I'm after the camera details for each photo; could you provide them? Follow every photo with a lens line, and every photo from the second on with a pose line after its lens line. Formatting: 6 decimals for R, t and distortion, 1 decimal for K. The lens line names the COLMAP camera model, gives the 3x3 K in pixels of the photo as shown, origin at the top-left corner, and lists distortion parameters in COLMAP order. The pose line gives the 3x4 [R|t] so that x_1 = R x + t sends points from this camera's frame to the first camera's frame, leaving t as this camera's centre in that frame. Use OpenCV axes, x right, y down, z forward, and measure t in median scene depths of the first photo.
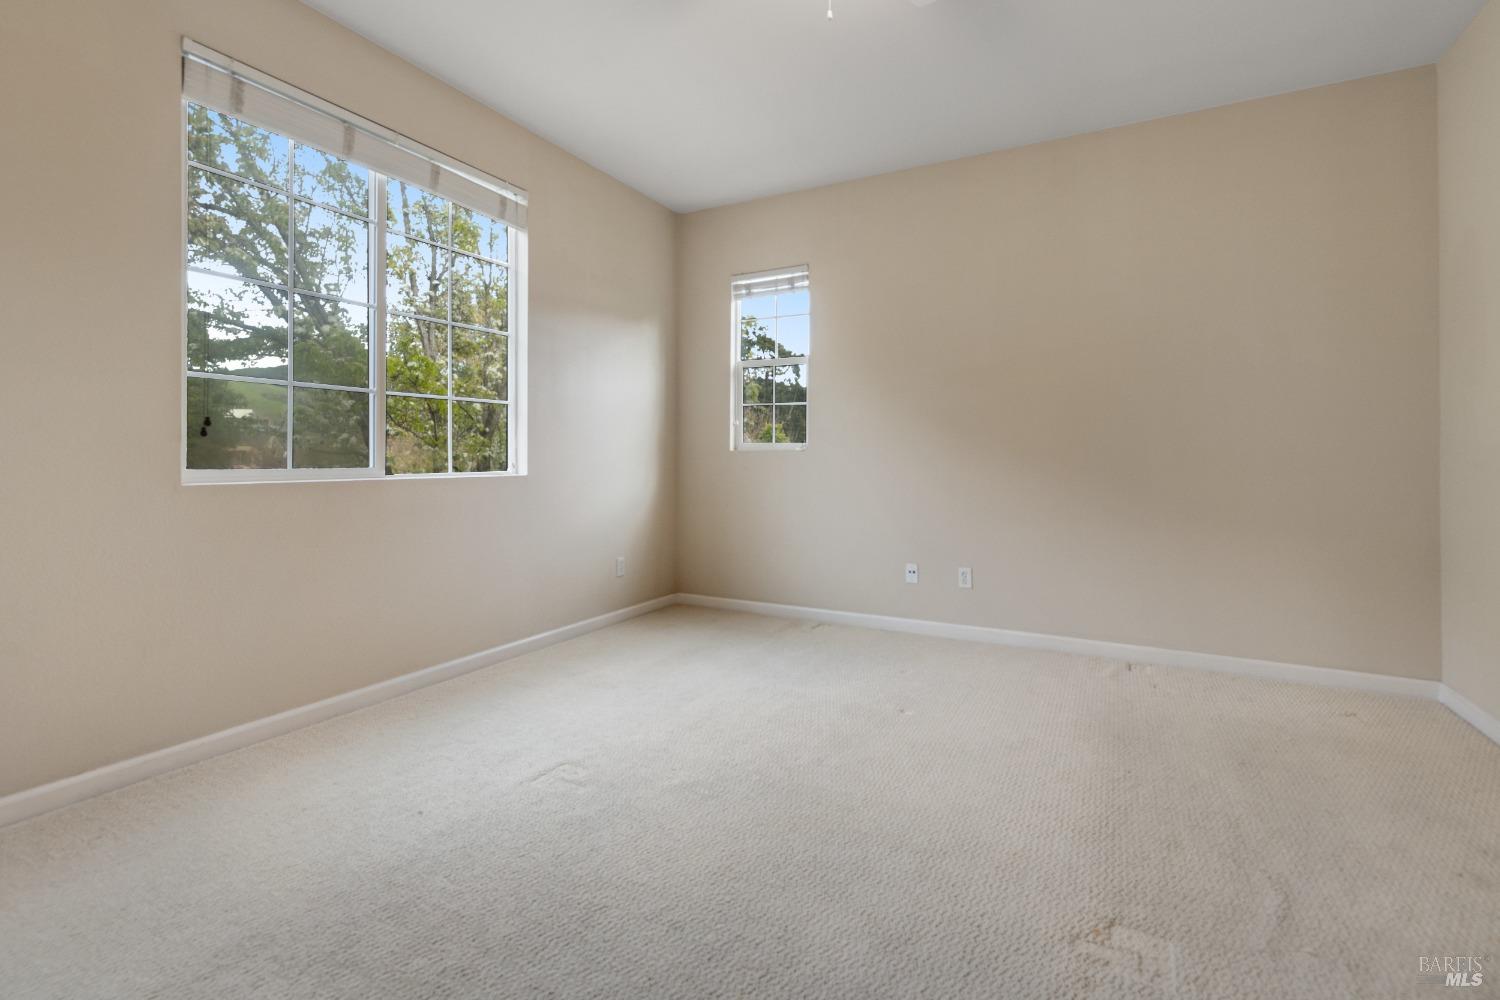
lens RADIAL K [[680.6, 0, 780.9], [0, 680.6, 473.5], [0, 0, 1]] dist [0.001259, 0.000087]
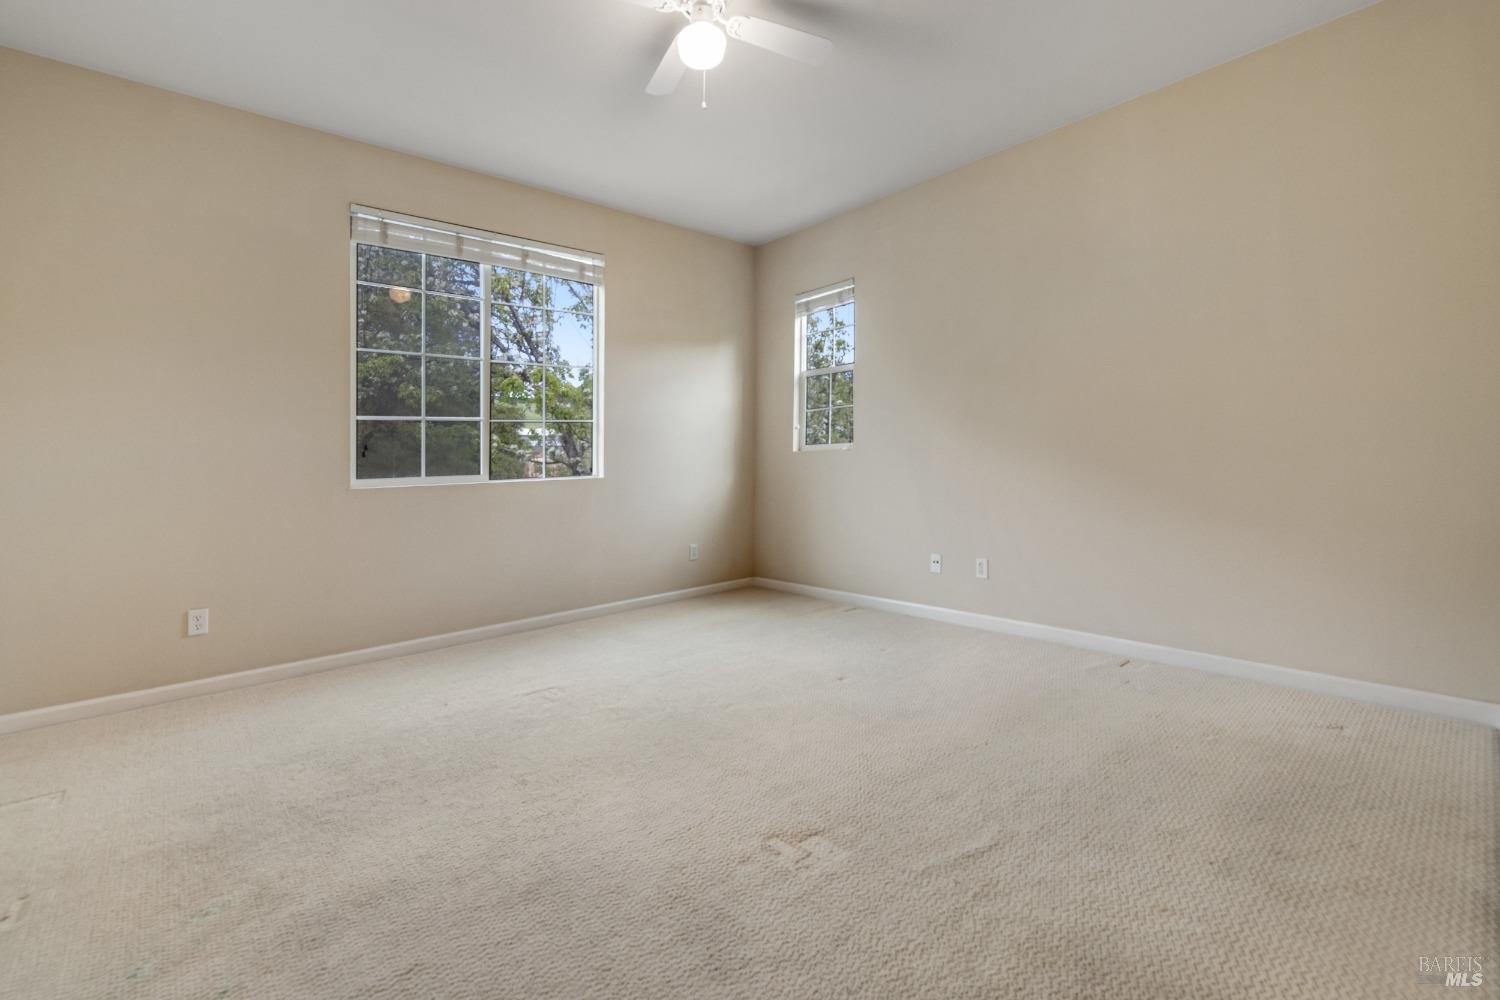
lens RADIAL K [[662.9, 0, 752.1], [0, 662.9, 472.7], [0, 0, 1]] dist [-0.000604, -0.000030]
pose [[0.933537, -0.023263, -0.357726, 0.308964], [0.023546, 0.999716, -0.003567, 0.003945], [0.357707, -0.005093, 0.933820, -0.058455]]
